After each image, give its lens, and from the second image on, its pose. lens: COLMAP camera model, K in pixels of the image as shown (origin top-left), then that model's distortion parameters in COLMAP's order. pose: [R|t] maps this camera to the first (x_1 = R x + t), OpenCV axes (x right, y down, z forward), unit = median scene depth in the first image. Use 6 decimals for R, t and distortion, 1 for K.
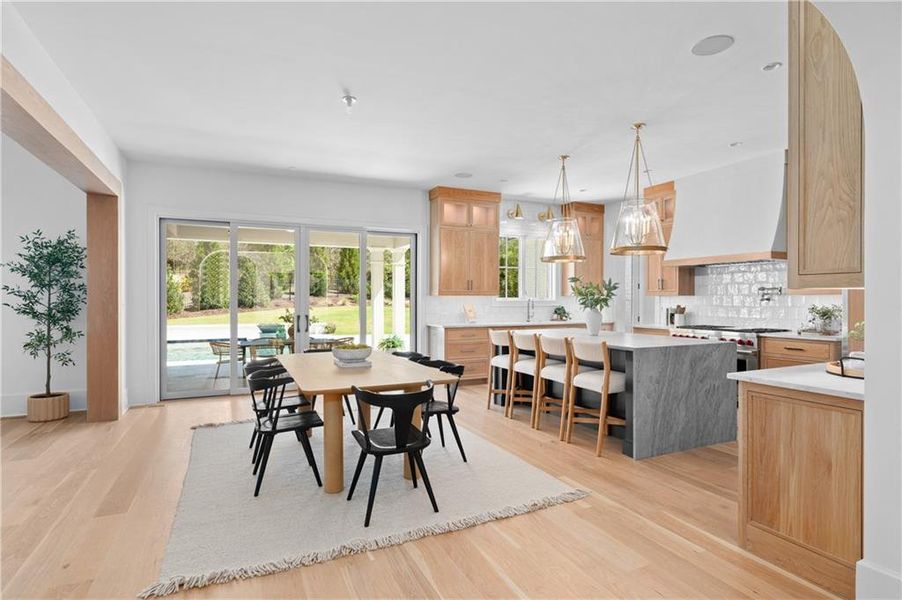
lens RADIAL K [[485.0, 0, 456.6], [0, 485.0, 299.9], [0, 0, 1]] dist [-0.001410, -0.000112]
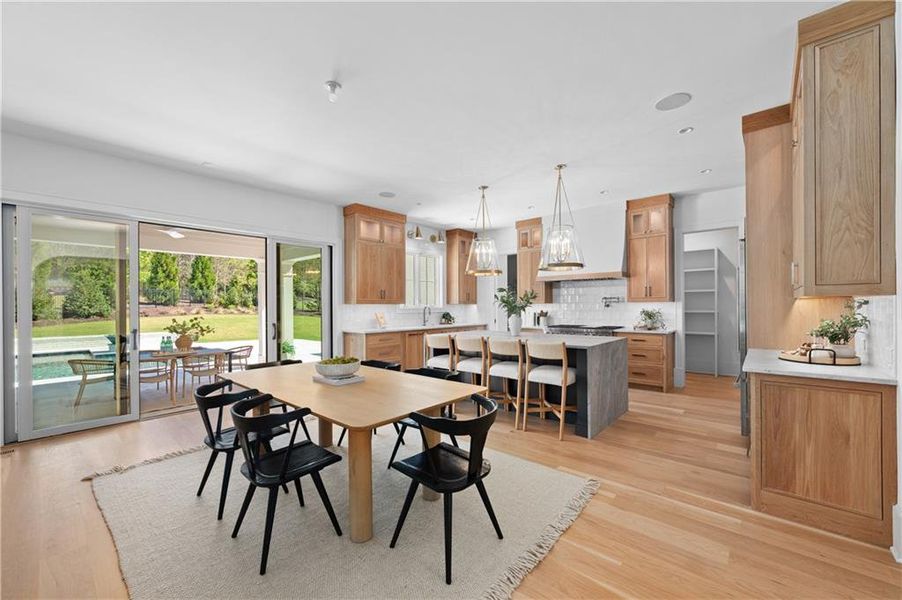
lens RADIAL K [[364.7, 0, 454.3], [0, 364.7, 306.8], [0, 0, 1]] dist [-0.002078, -0.000269]
pose [[0.916721, -0.007284, 0.399462, -0.223244], [0.007873, 0.999969, 0.000166, -0.001734], [-0.399451, 0.002993, 0.916750, 0.225303]]
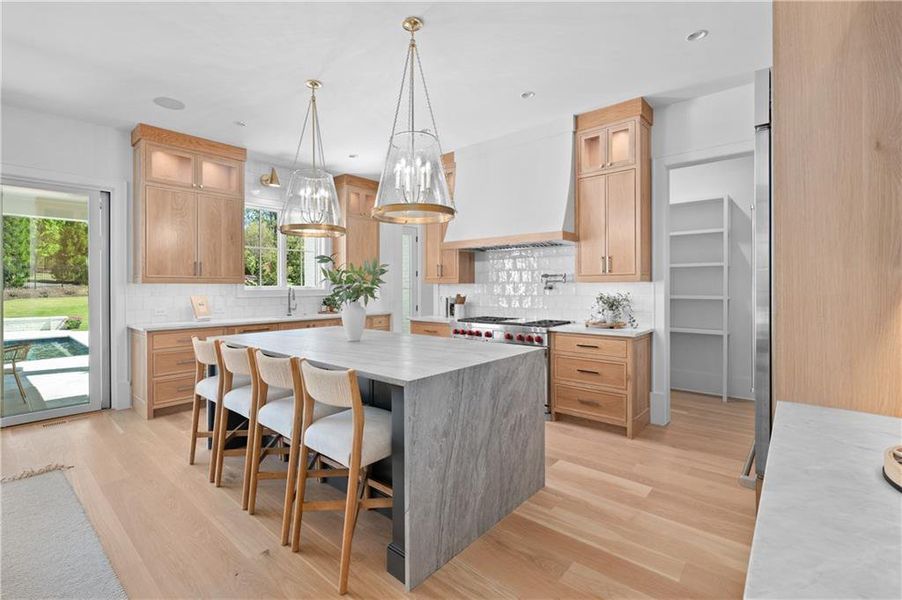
lens RADIAL K [[411.3, 0, 428.1], [0, 411.3, 287.5], [0, 0, 1]] dist [-0.000137, 0.000287]
pose [[0.926970, -0.002983, 0.375125, 0.163478], [0.002967, 0.999995, 0.000622, -0.002769], [-0.375125, 0.000536, 0.926974, 0.426230]]
